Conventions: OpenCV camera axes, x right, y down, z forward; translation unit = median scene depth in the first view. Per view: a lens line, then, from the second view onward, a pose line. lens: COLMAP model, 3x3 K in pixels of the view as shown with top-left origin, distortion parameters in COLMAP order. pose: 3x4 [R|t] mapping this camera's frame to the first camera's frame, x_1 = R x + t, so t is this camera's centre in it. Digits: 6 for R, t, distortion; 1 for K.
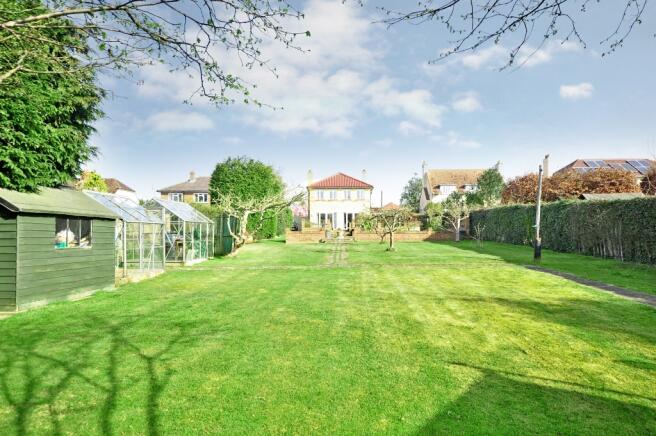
lens RADIAL K [[418.4, 0, 327.6], [0, 418.4, 218.4], [0, 0, 1]] dist [-0.000725, -0.000249]
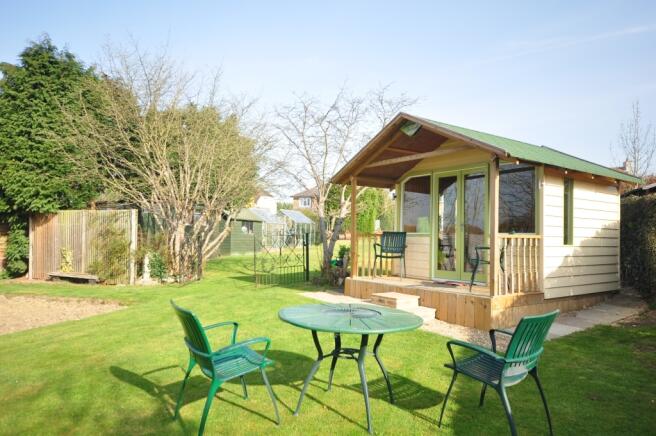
lens RADIAL K [[476.1, 0, 328.1], [0, 476.1, 219.2], [0, 0, 1]] dist [0.000147, 0.000004]
pose [[0.950594, 0.001271, -0.310435, 0.148043], [-0.001823, 0.999997, -0.001488, -0.002089], [0.310432, 0.001980, 0.950593, -0.316363]]
